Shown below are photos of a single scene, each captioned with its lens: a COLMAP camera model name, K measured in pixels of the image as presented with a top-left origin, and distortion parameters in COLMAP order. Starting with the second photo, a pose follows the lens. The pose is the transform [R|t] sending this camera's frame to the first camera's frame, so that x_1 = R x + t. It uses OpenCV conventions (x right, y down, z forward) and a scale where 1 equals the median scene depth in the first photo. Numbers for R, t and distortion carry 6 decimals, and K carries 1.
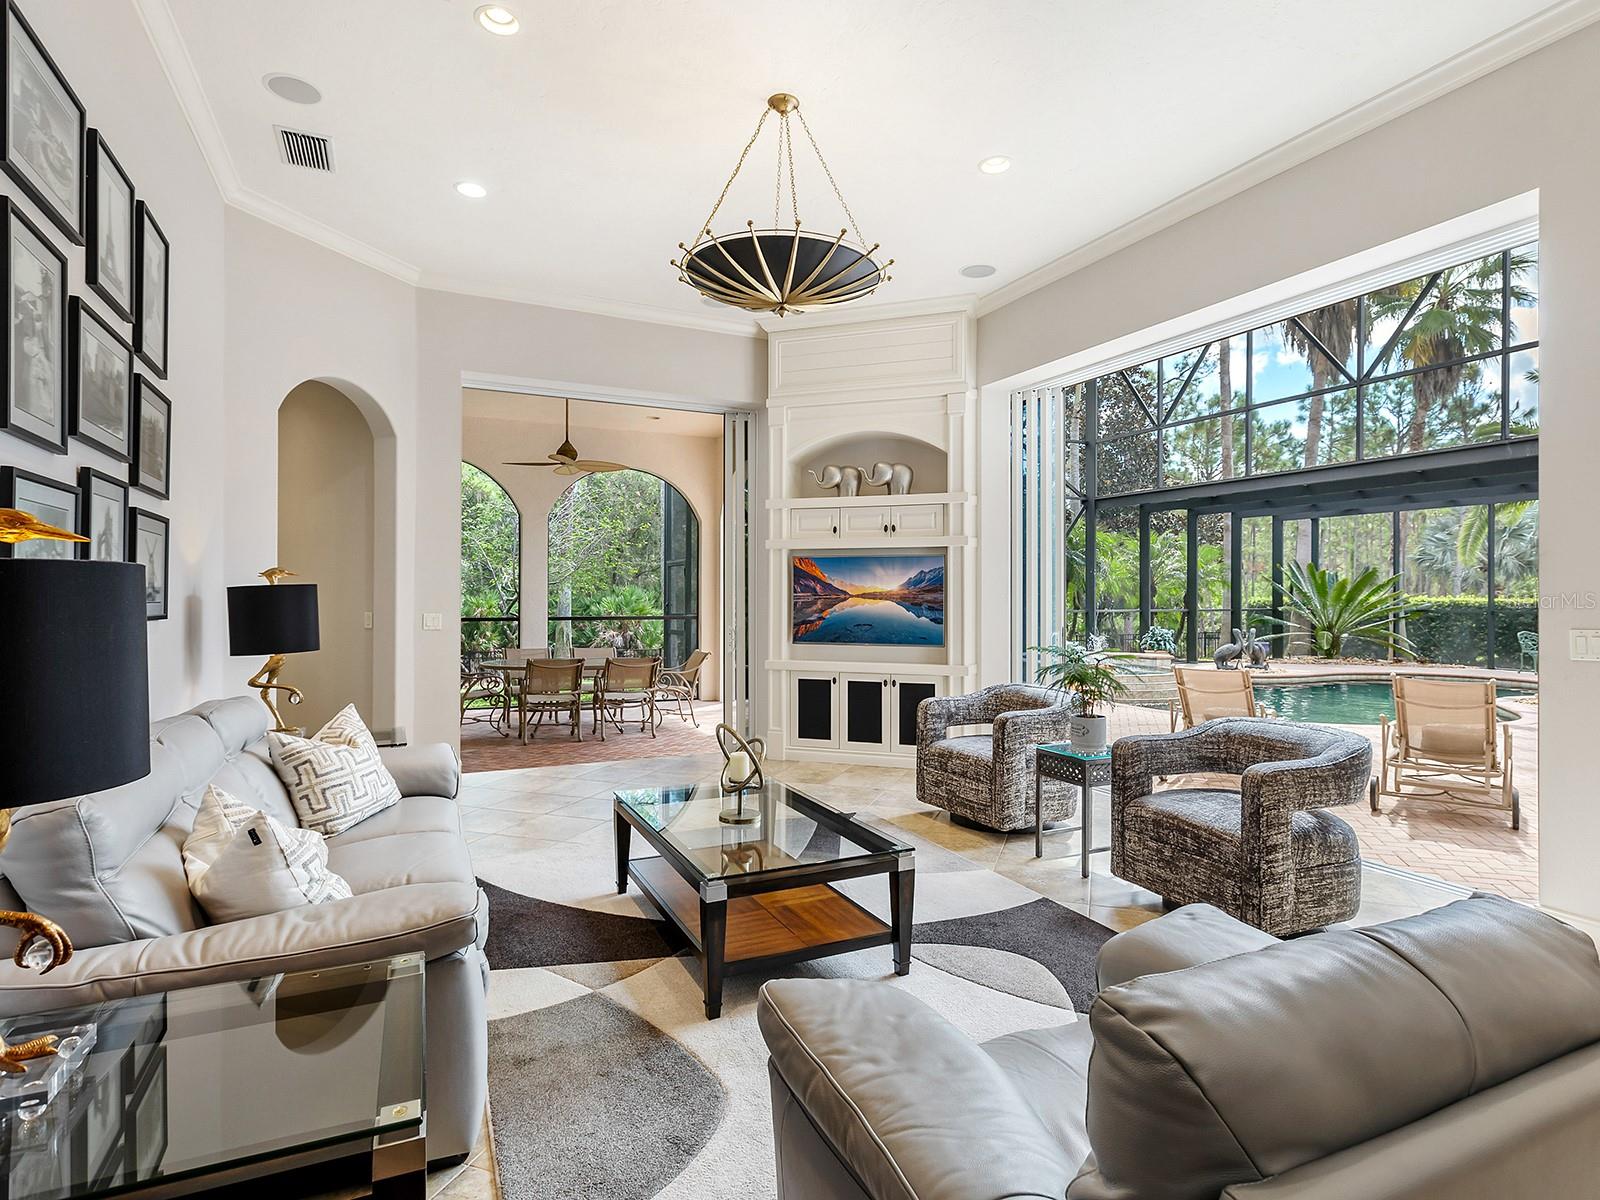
lens RADIAL K [[833.4, 0, 805.6], [0, 833.4, 589.0], [0, 0, 1]] dist [0.004832, -0.001057]
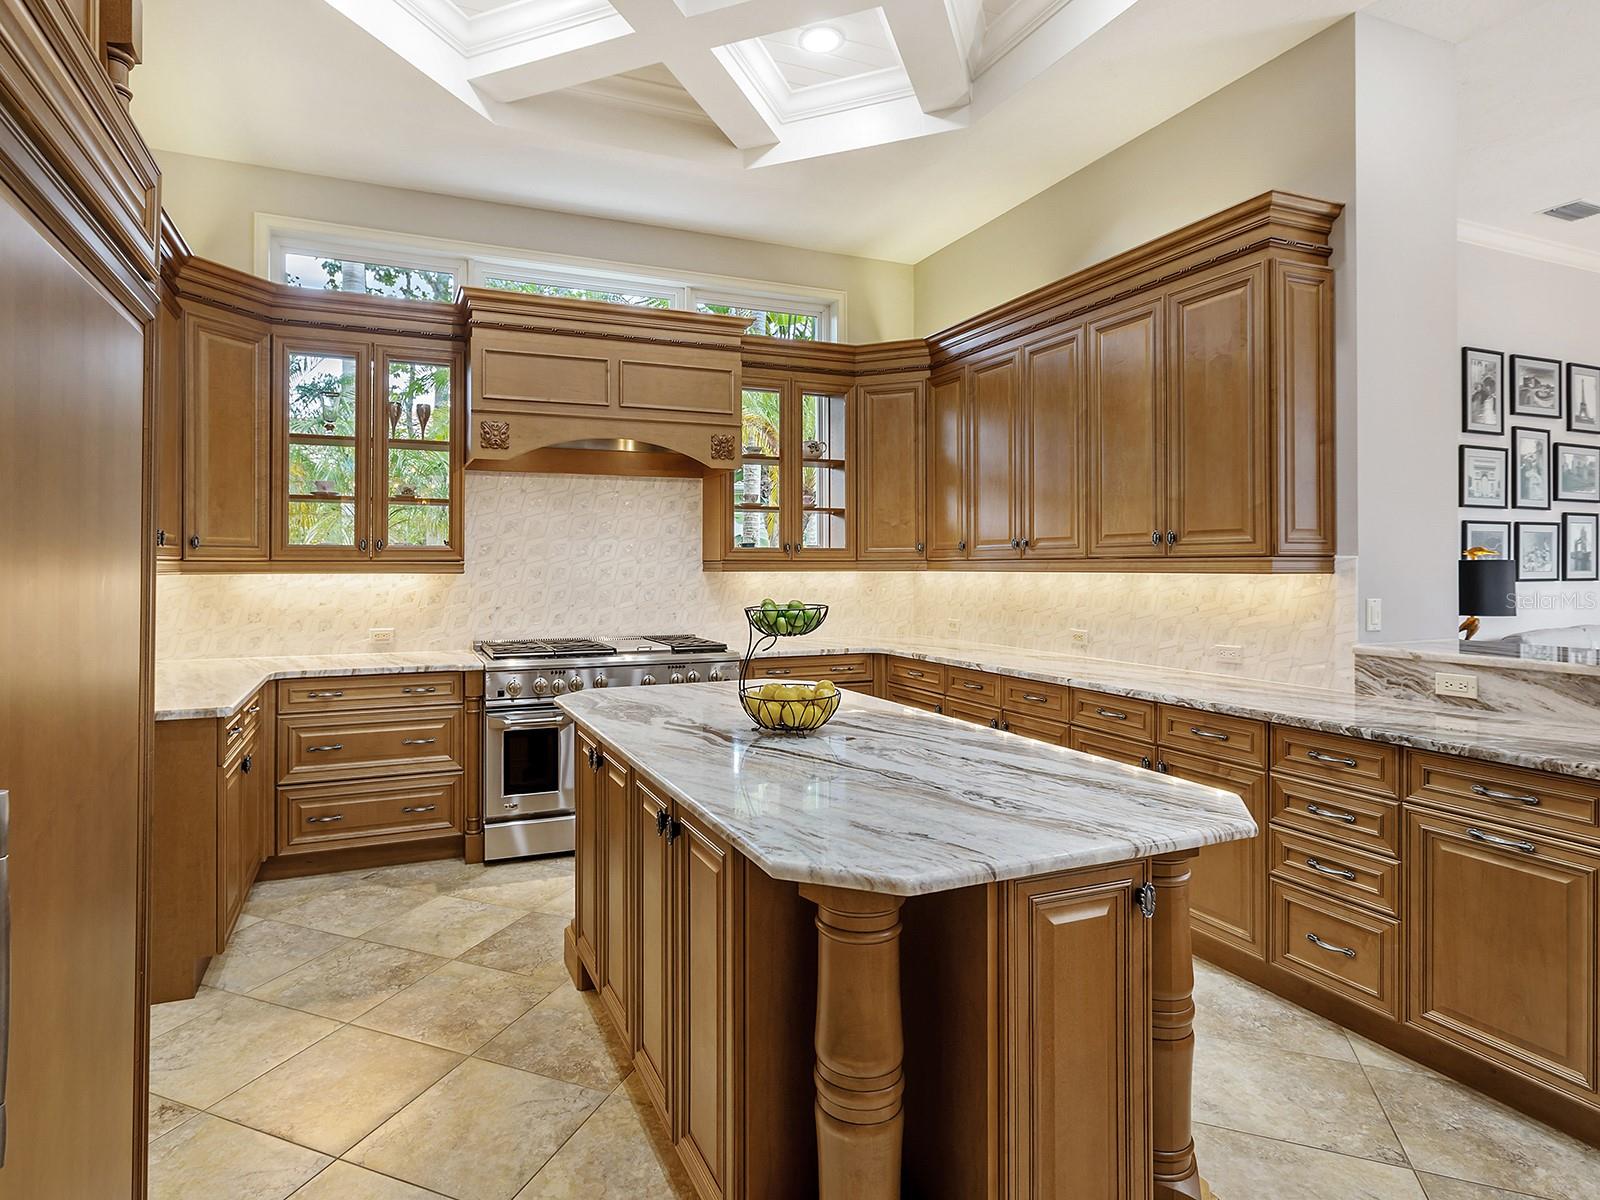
lens RADIAL K [[868.1, 0, 723.4], [0, 868.1, 554.7], [0, 0, 1]] dist [0.000085, -0.001942]
pose [[-0.066729, -0.011709, -0.997702, 0.686442], [0.010390, 0.999869, -0.012429, -0.009487], [0.997717, -0.011196, -0.066598, -0.476576]]
